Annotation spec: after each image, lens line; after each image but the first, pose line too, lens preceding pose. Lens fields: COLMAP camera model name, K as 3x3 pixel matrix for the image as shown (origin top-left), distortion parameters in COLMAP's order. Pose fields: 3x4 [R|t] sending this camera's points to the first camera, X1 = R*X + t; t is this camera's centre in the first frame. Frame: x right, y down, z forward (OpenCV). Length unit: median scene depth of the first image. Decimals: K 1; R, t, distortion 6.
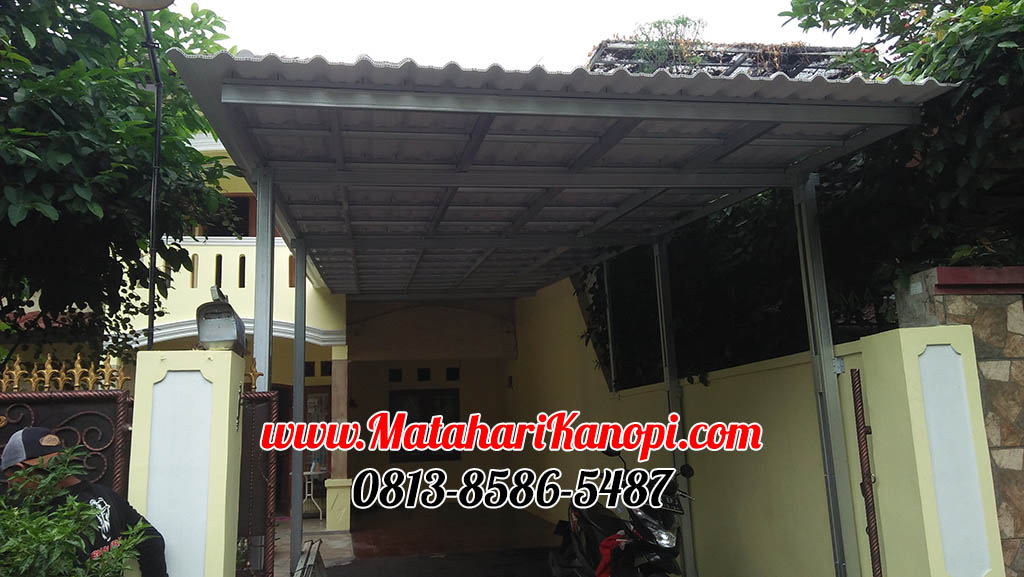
lens RADIAL K [[793.5, 0, 463.6], [0, 793.5, 291.3], [0, 0, 1]] dist [0.061536, -0.082407]
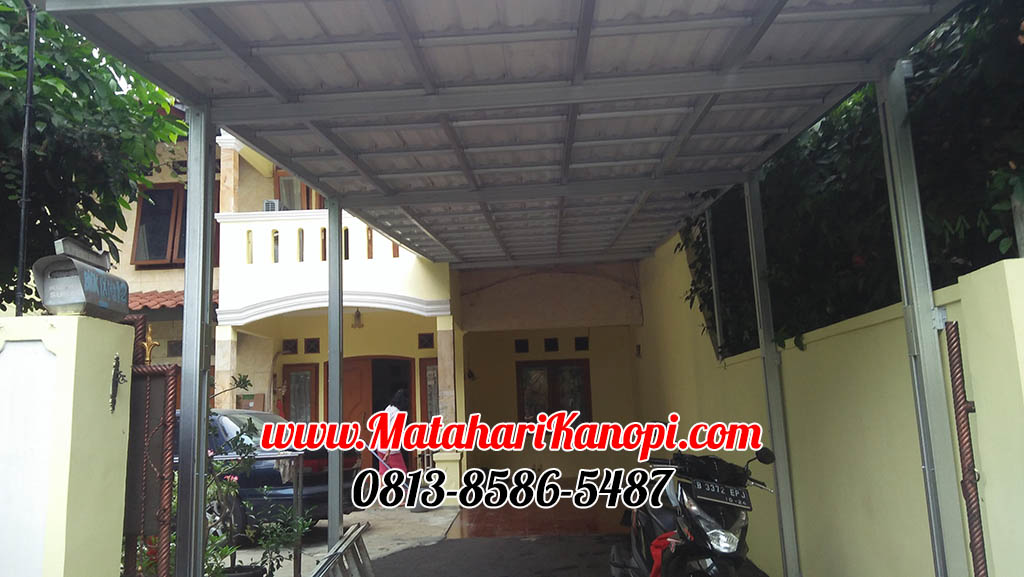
lens RADIAL K [[793.5, 0, 463.6], [0, 793.5, 291.3], [0, 0, 1]] dist [0.061536, -0.082407]
pose [[0.978650, -0.031622, -0.203086, 0.158456], [0.038756, 0.998760, 0.031245, 0.023223], [0.201846, -0.038449, 0.978662, 0.161838]]
